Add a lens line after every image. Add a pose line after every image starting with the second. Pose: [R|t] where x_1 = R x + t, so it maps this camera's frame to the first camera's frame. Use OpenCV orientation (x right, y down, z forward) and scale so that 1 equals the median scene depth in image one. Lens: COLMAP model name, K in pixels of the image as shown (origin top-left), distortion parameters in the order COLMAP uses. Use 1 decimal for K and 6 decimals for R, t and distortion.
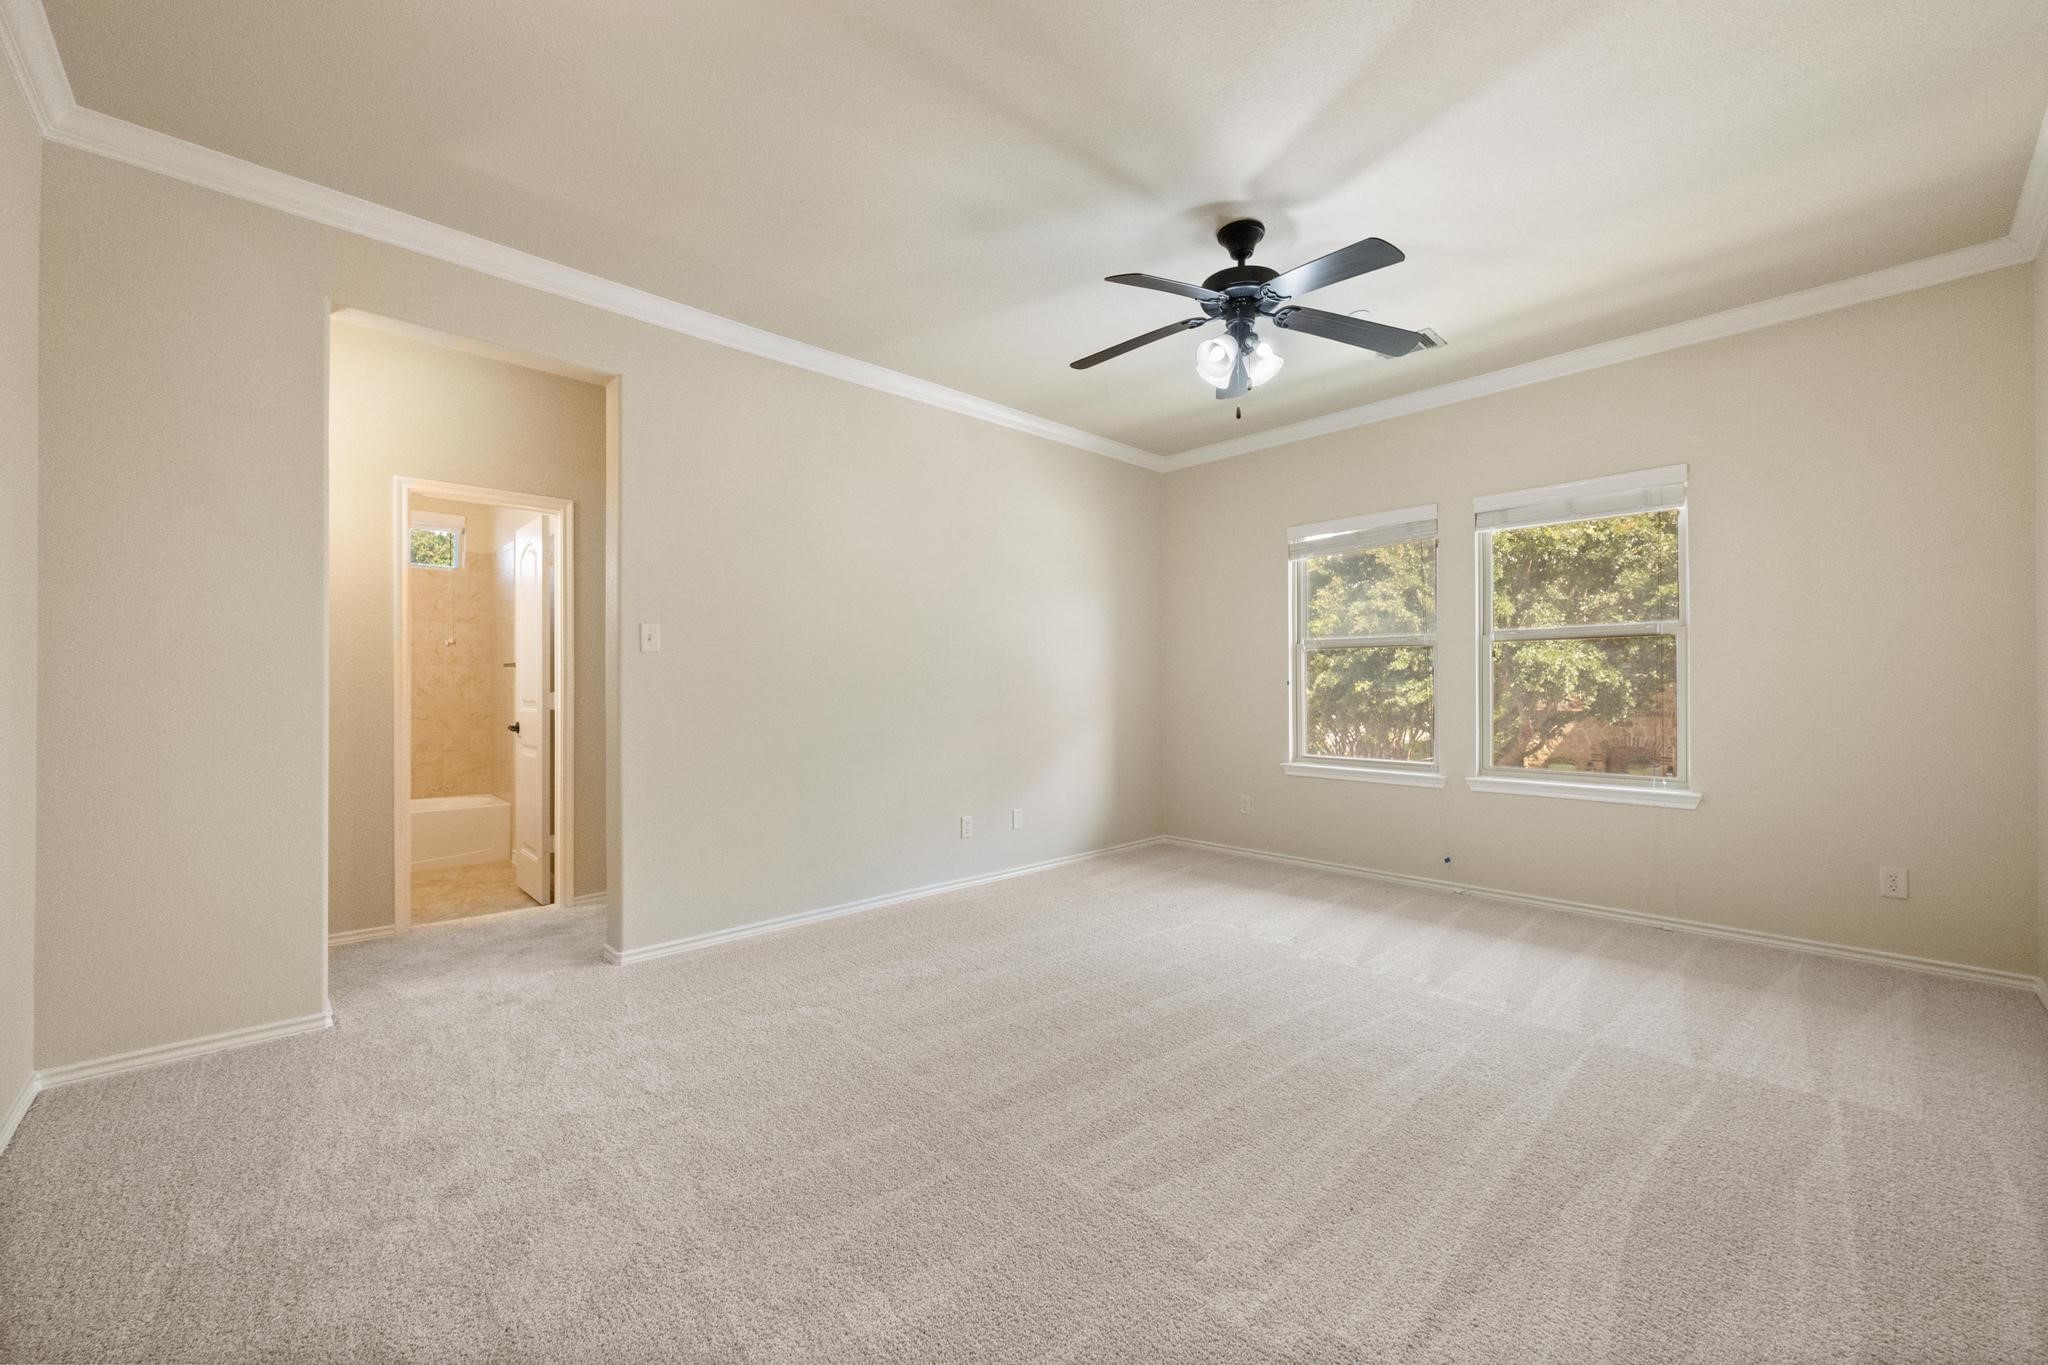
lens RADIAL K [[813.8, 0, 1031.0], [0, 813.8, 684.1], [0, 0, 1]] dist [-0.000924, 0.000510]
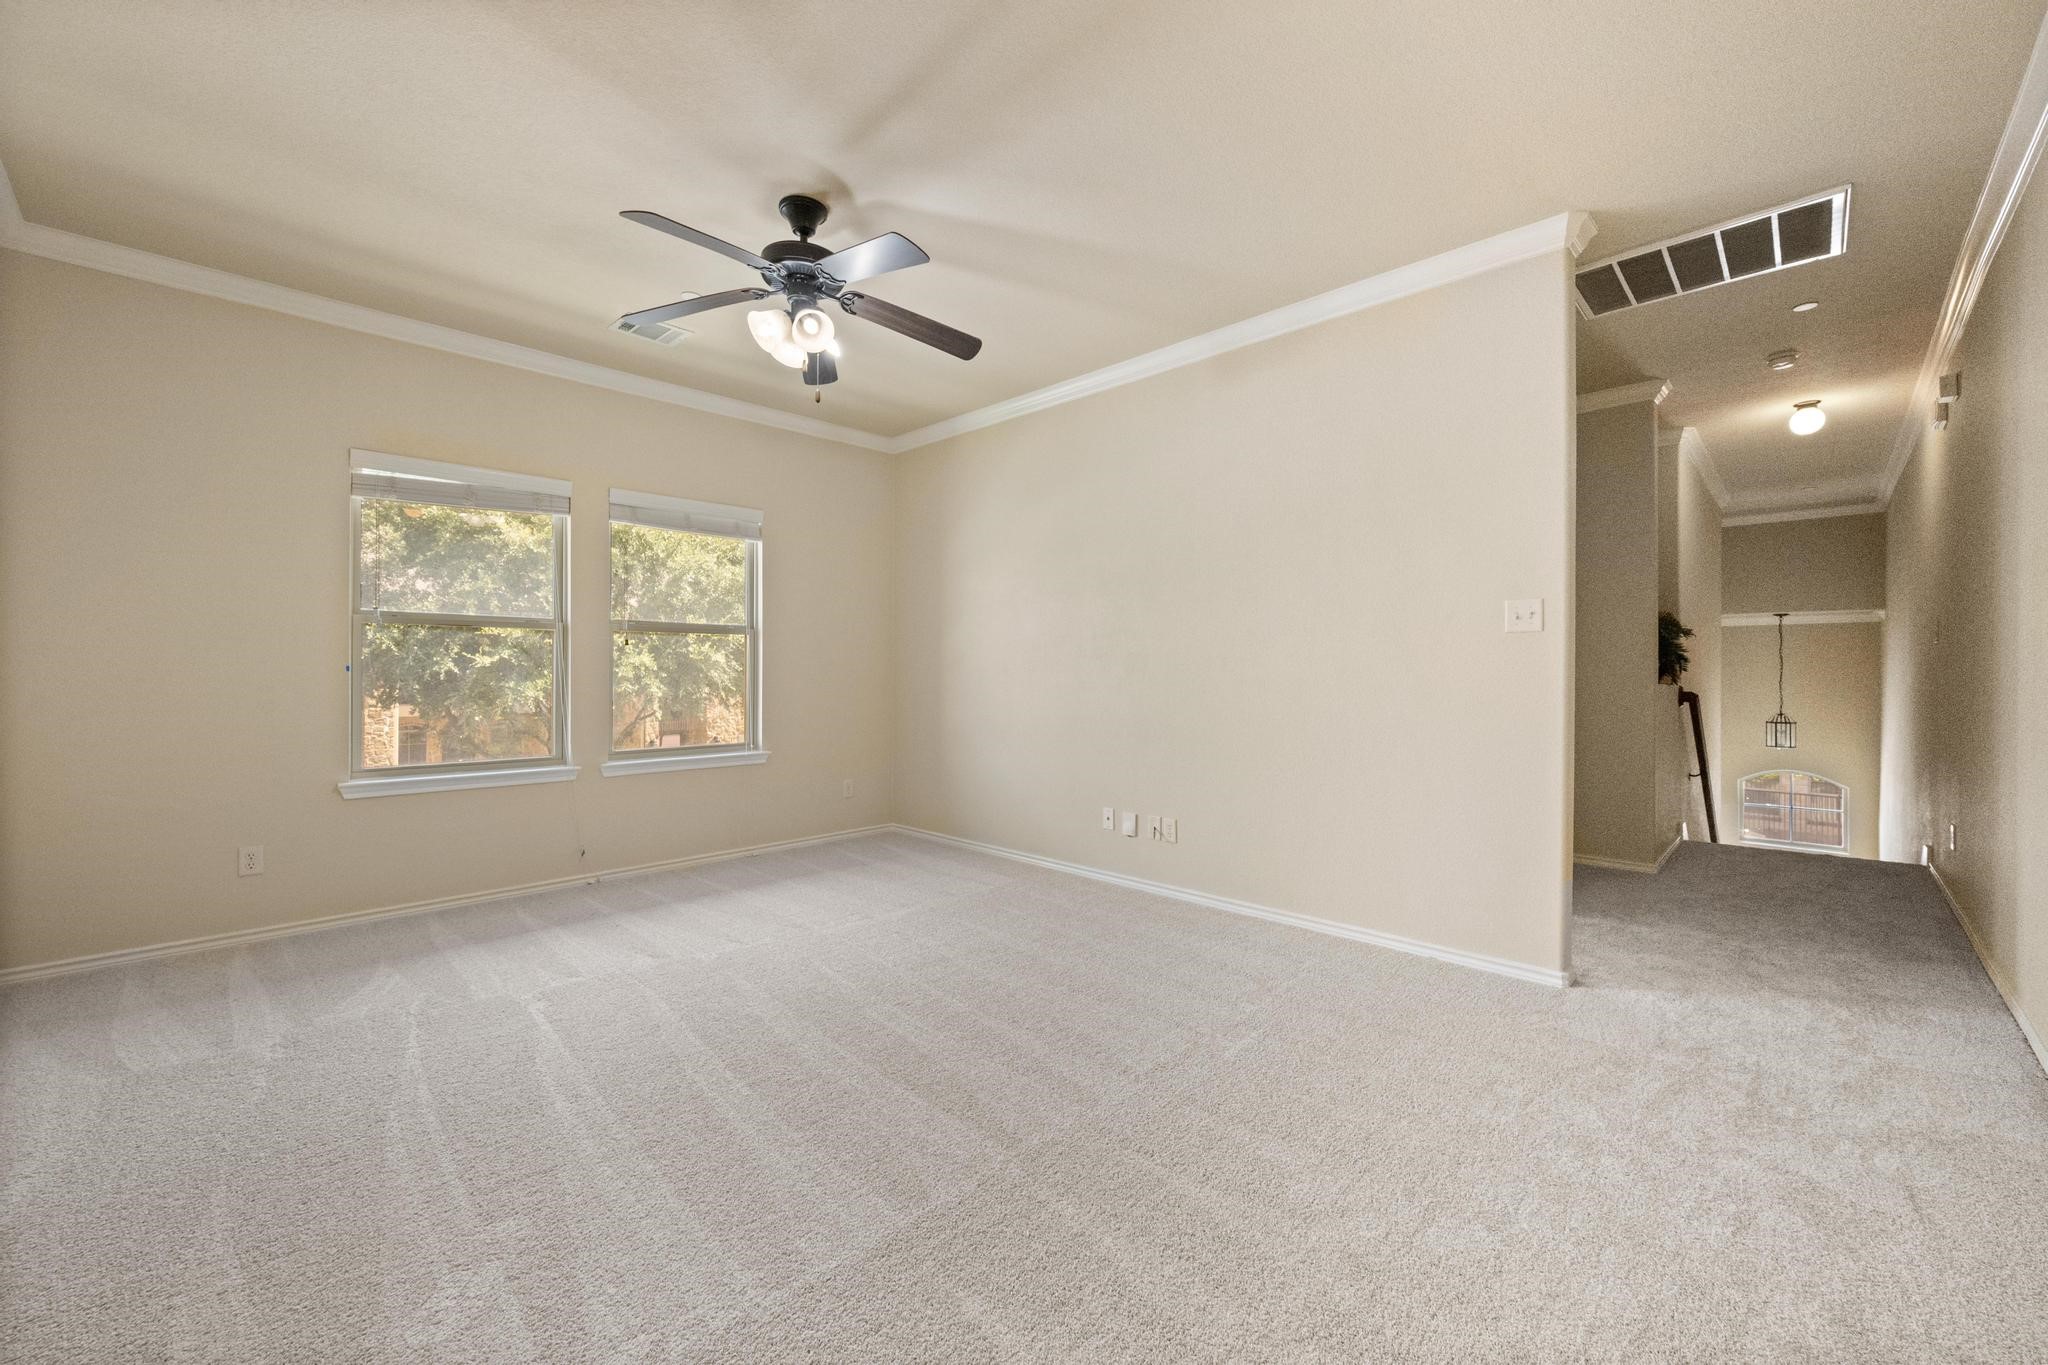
lens RADIAL K [[813.8, 0, 1030.7], [0, 813.8, 677.0], [0, 0, 1]] dist [-0.000924, 0.000510]
pose [[-0.047327, -0.007400, 0.998852, -0.528460], [-0.005184, 0.999961, 0.007163, -0.003509], [-0.998866, -0.004839, -0.047364, 0.561363]]
